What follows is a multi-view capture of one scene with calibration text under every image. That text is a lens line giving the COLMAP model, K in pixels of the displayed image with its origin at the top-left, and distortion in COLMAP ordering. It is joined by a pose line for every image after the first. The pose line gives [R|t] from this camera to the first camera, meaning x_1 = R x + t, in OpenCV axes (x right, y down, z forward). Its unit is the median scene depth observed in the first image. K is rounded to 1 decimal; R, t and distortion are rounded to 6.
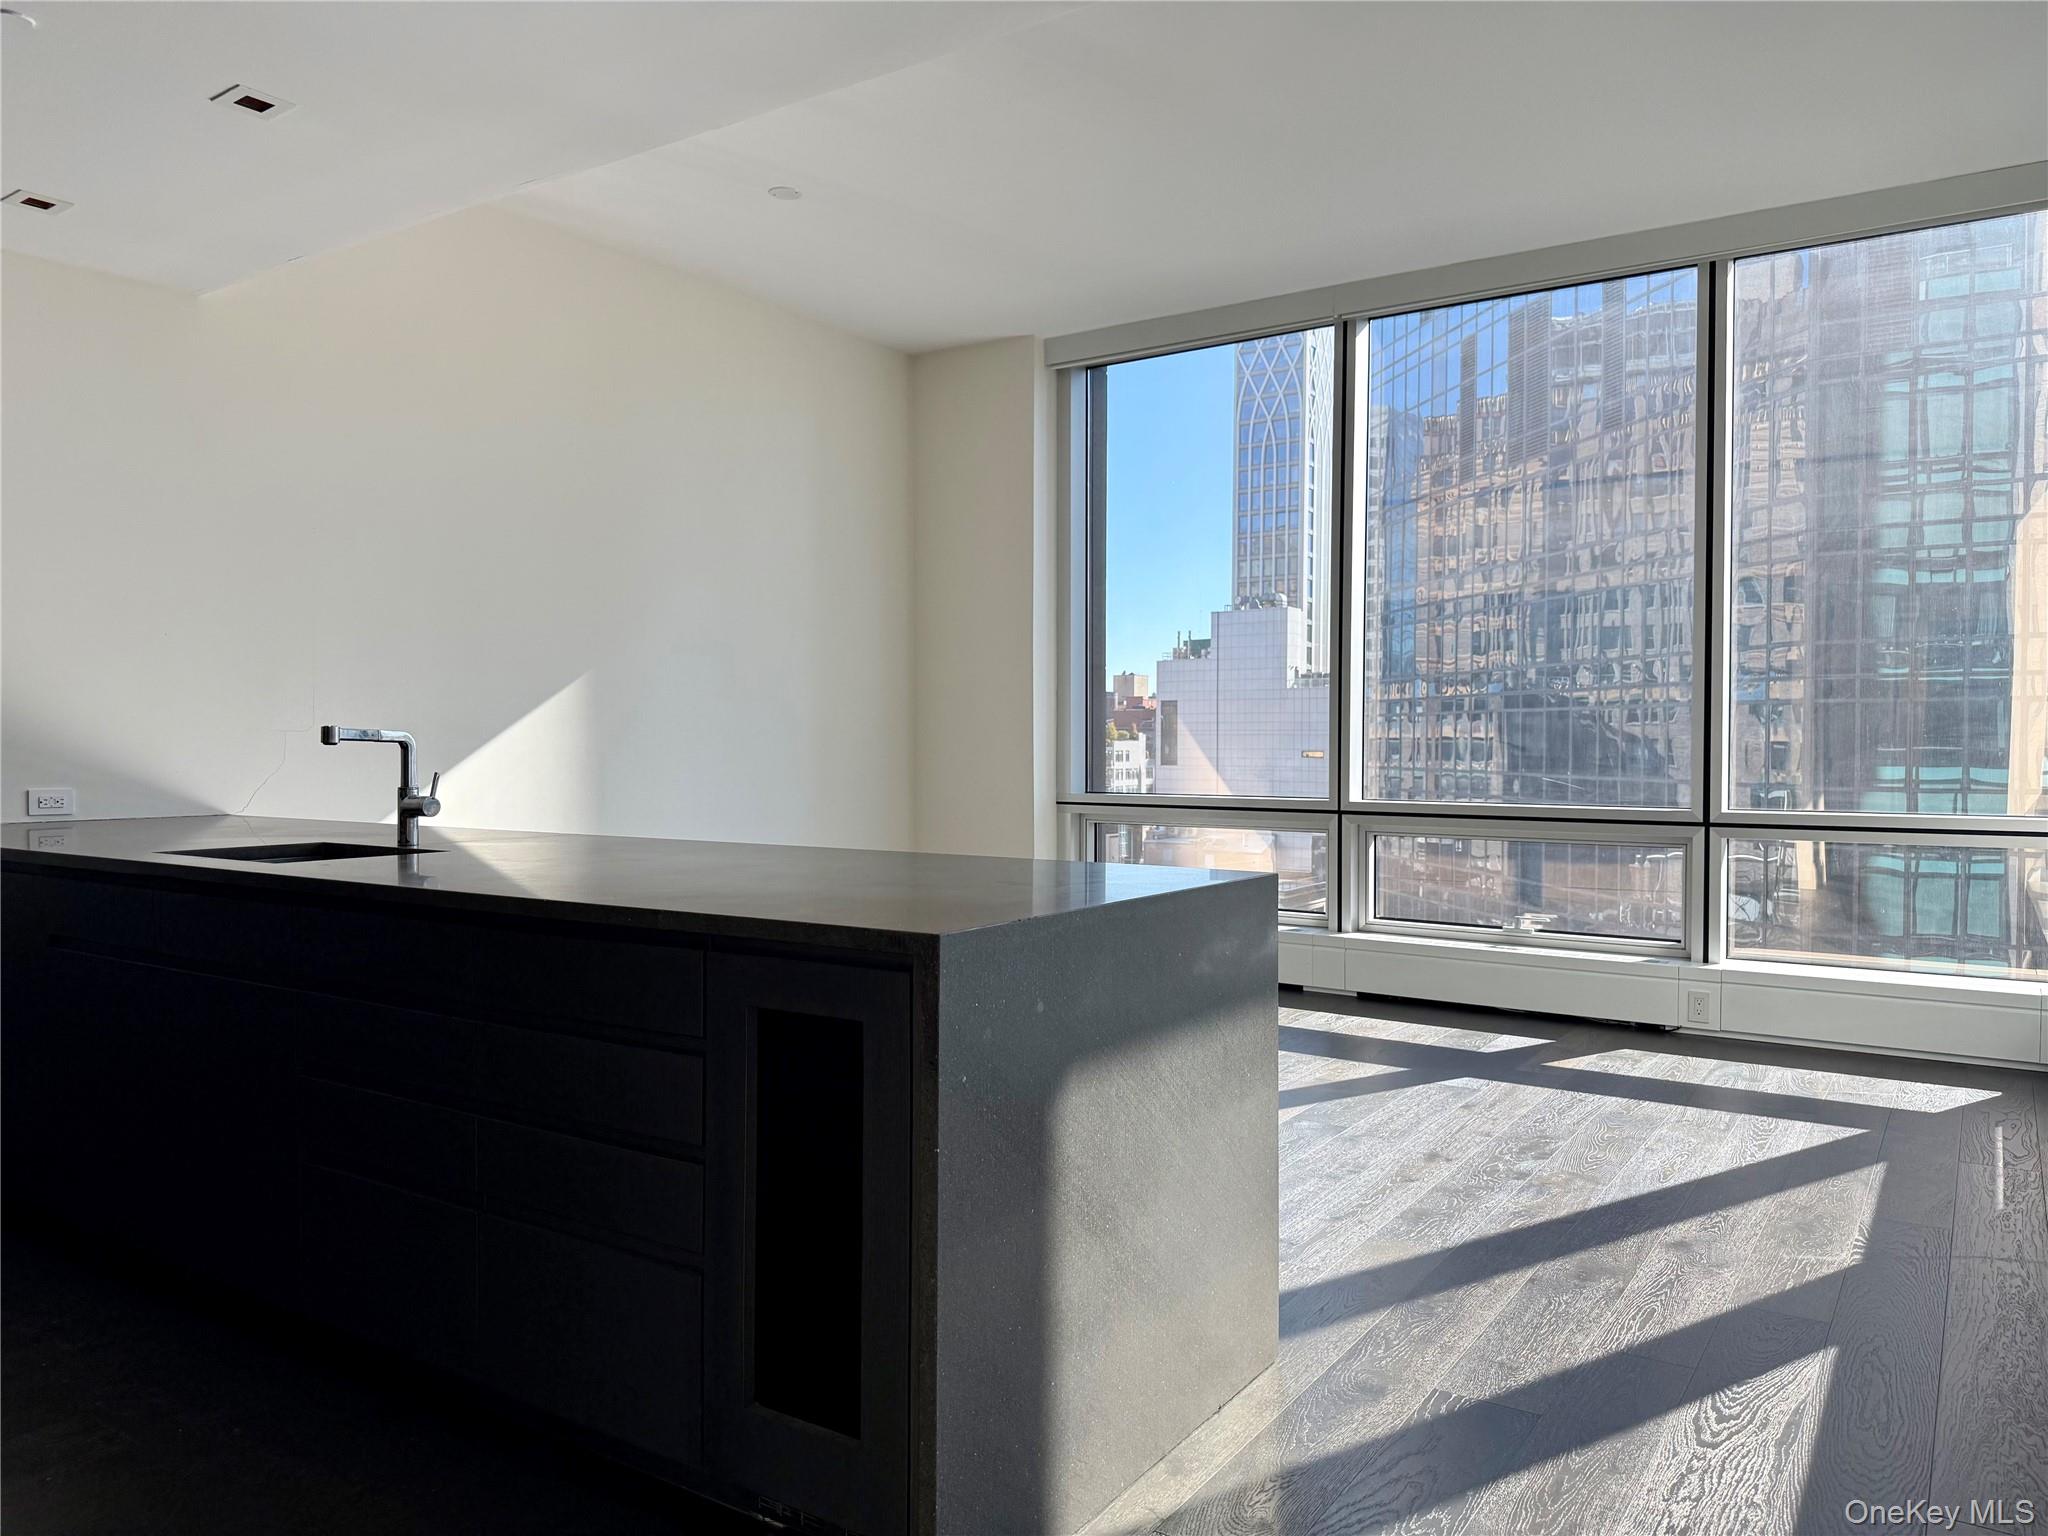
lens RADIAL K [[1382.9, 0, 1024.0], [0, 1382.9, 768.0], [0, 0, 1]] dist [0.043456, -0.053514]
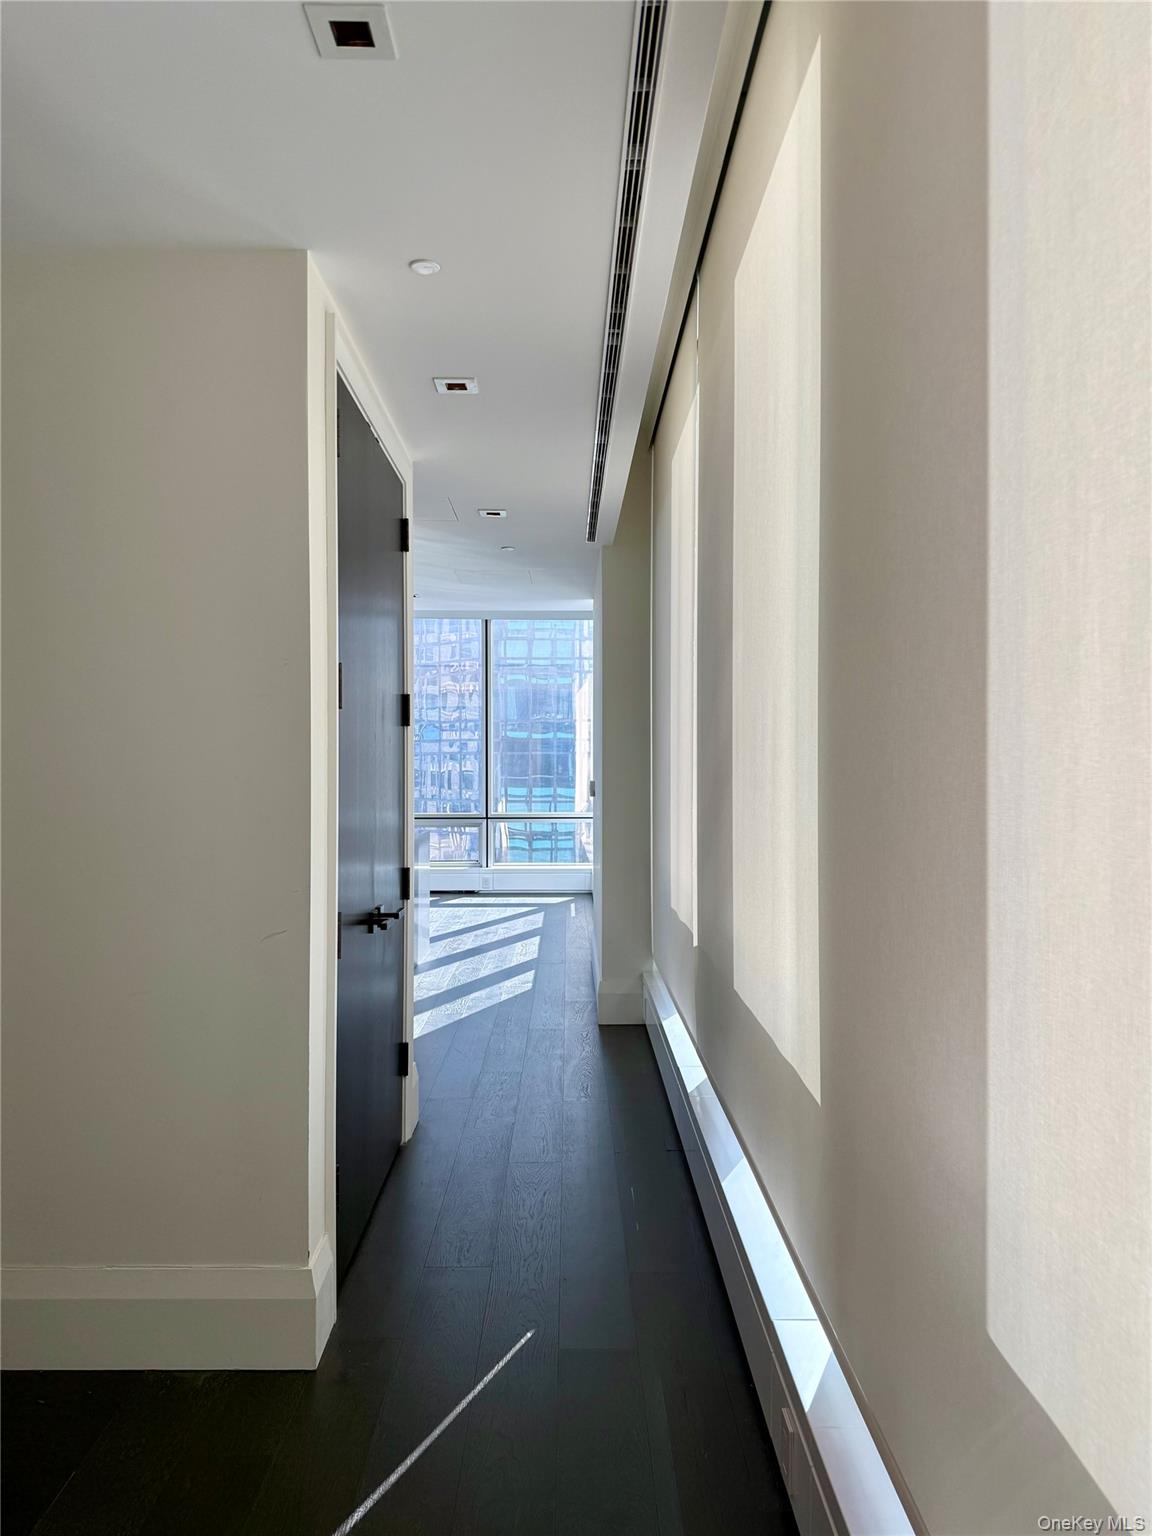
lens RADIAL K [[1037.1, 0, 576.0], [0, 1037.1, 768.0], [0, 0, 1]] dist [0.043456, -0.053514]
pose [[0.815908, -0.002708, 0.578176, -0.569762], [0.014997, 0.999752, -0.016481, -0.023099], [-0.577987, 0.022118, 0.815746, -0.808291]]
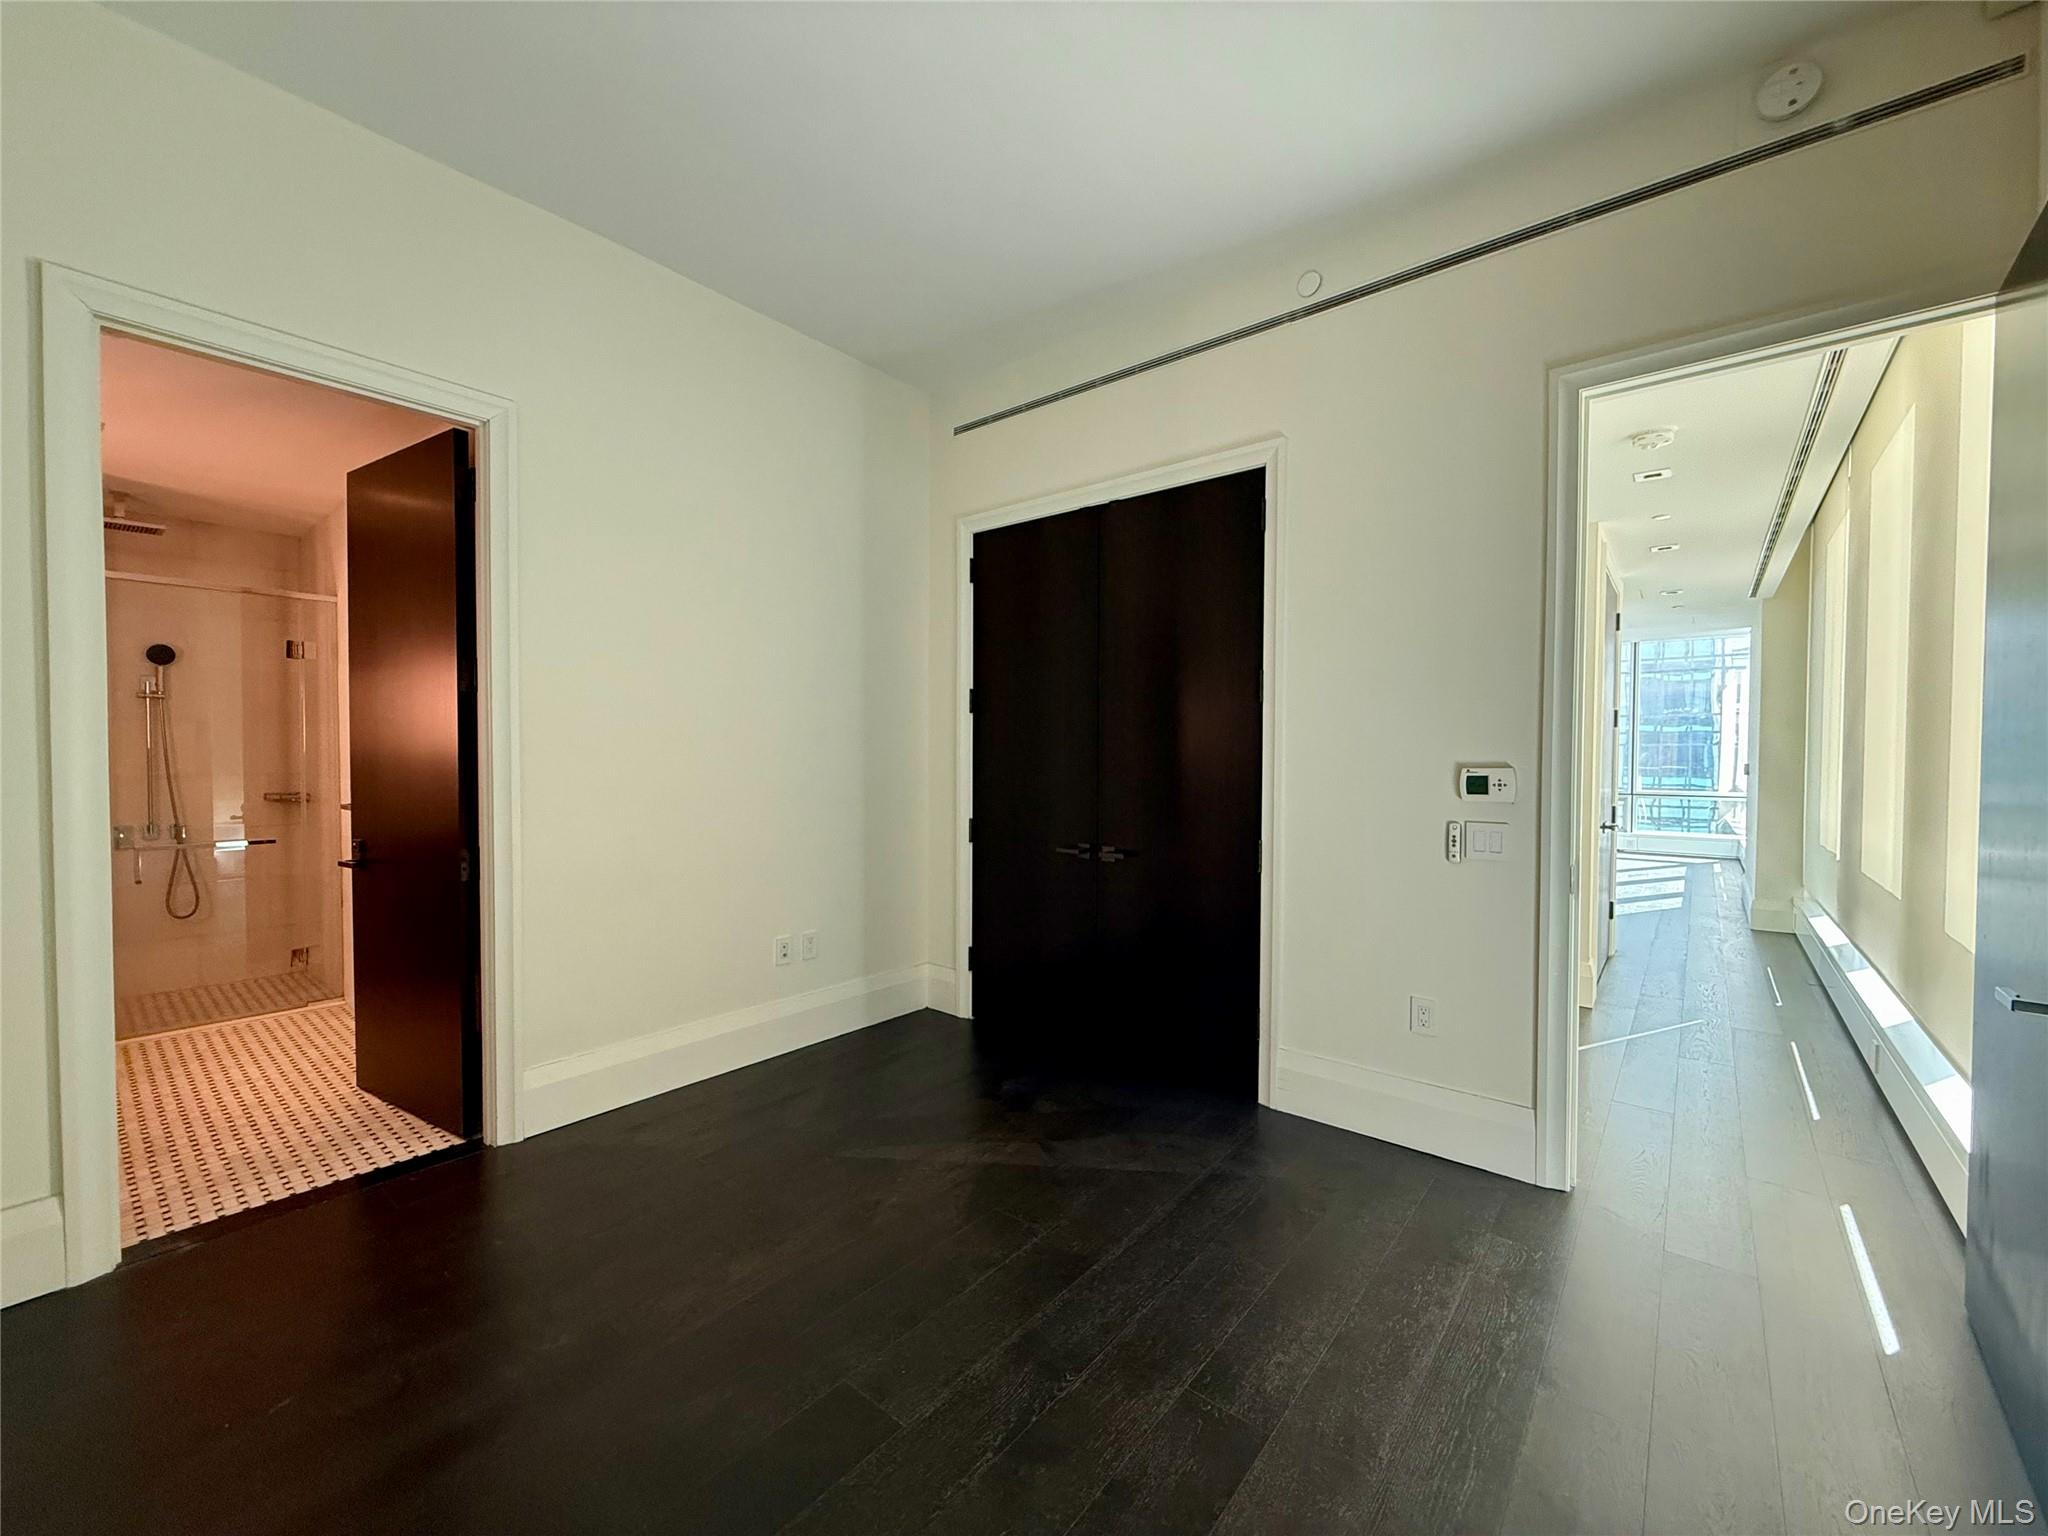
lens RADIAL K [[814.5, 0, 1024.0], [0, 814.5, 768.0], [0, 0, 1]] dist [0.001302, 0.000259]
pose [[0.996399, 0.008874, -0.084318, -0.893638], [-0.009315, 0.999945, -0.004839, -0.001448], [0.084270, 0.005607, 0.996427, -1.223291]]
